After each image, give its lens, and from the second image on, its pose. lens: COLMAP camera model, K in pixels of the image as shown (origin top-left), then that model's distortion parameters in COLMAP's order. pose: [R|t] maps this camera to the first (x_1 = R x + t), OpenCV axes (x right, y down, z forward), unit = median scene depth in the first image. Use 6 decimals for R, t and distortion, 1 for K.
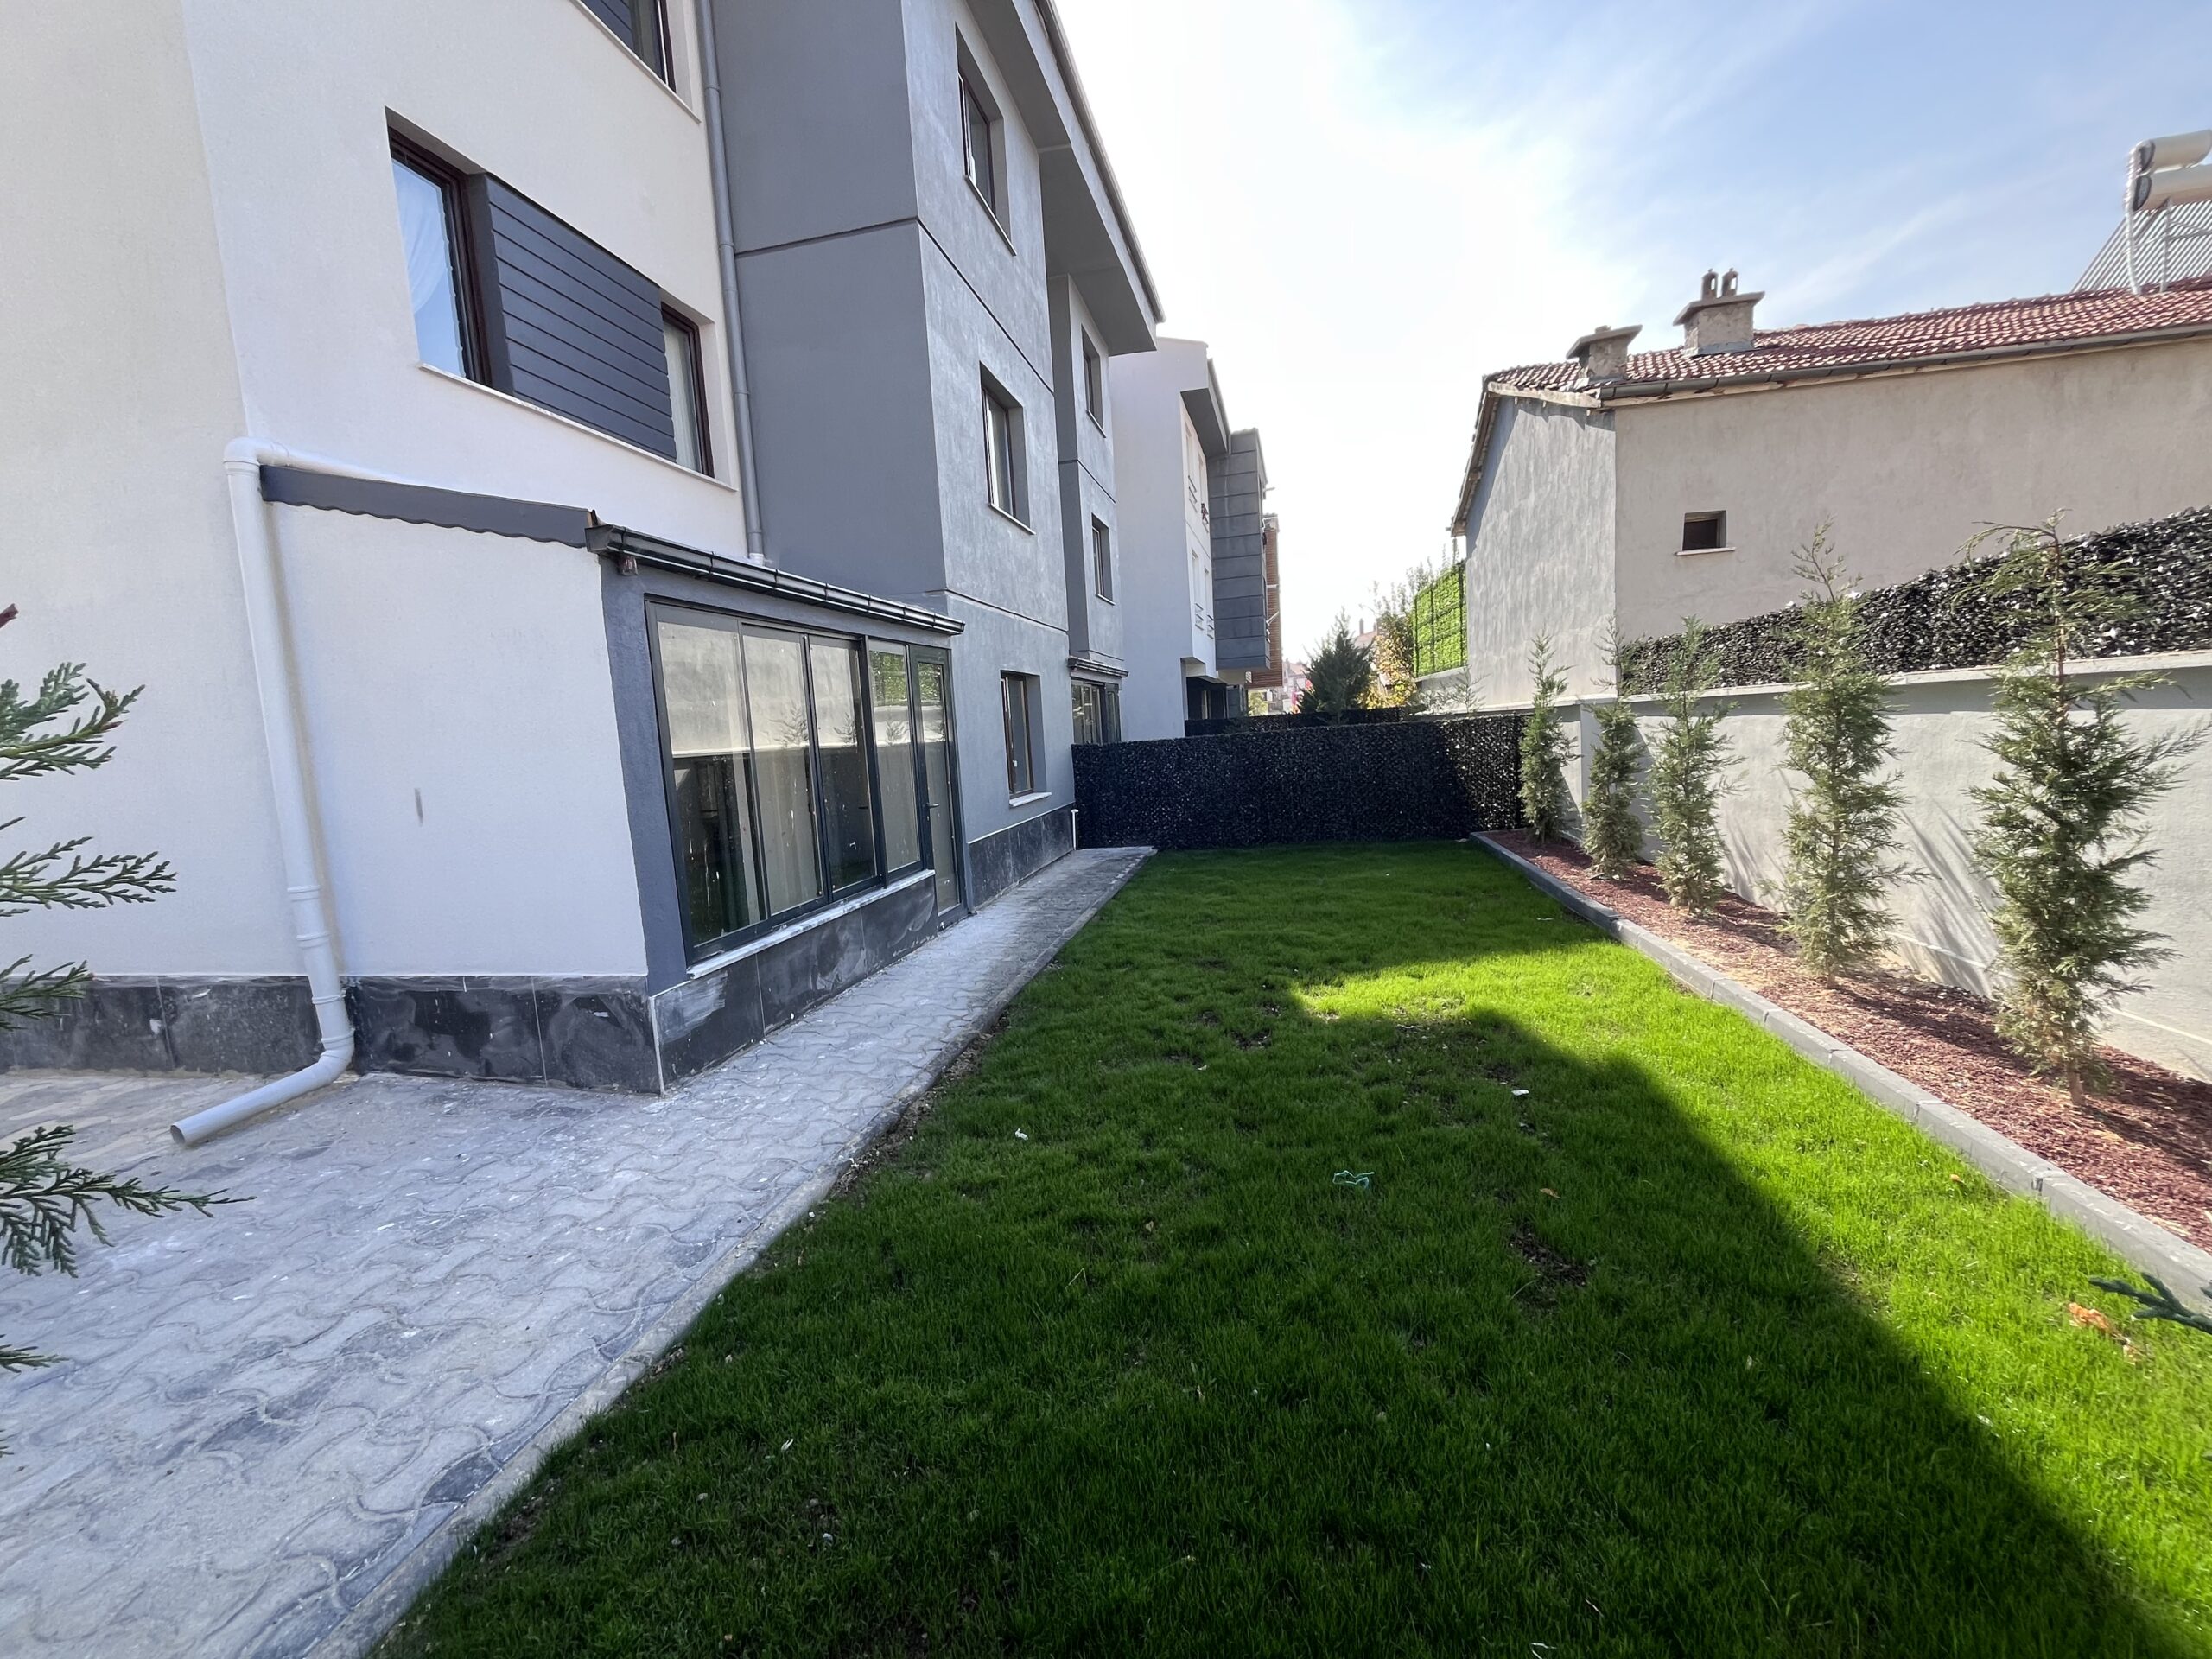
lens RADIAL K [[895.7, 0, 1107.5], [0, 895.7, 821.5], [0, 0, 1]] dist [-0.000775, -0.000237]
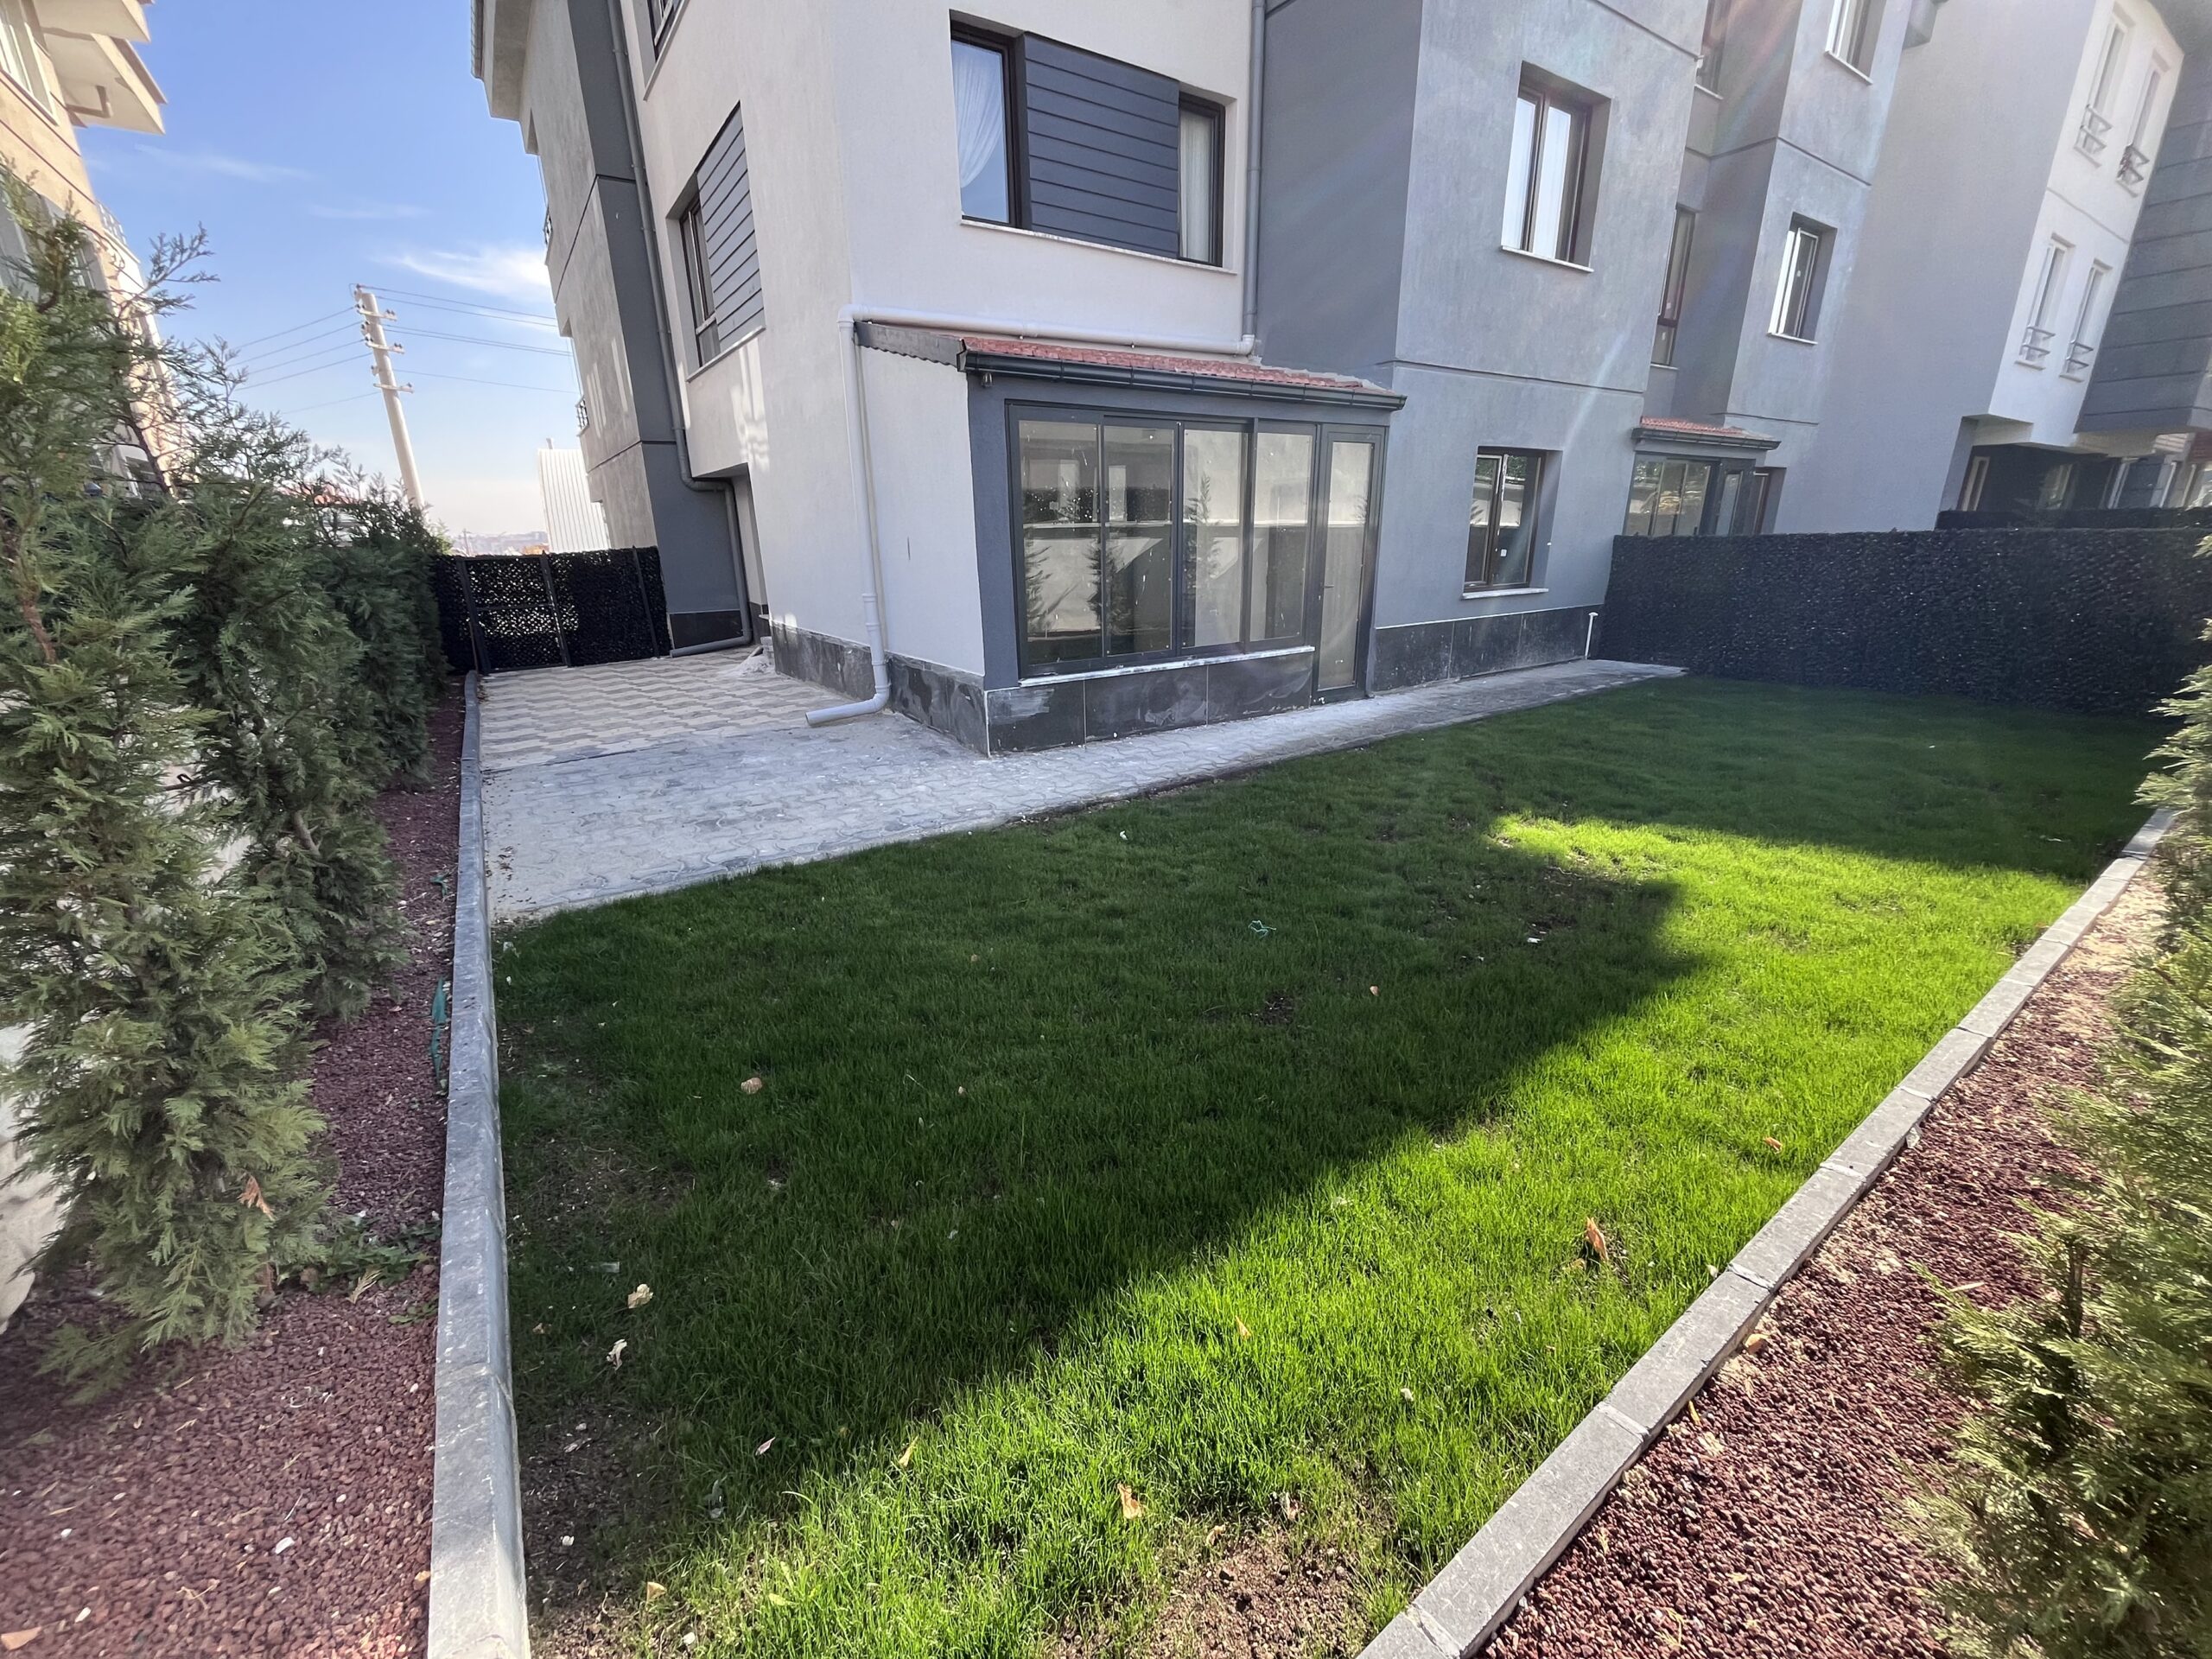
lens RADIAL K [[895.7, 0, 1107.9], [0, 895.7, 827.8], [0, 0, 1]] dist [-0.000775, -0.000237]
pose [[0.724623, 0.264993, -0.636160, 0.613125], [-0.102414, 0.954272, 0.280848, -0.026943], [0.681493, -0.138358, 0.718627, 0.025228]]
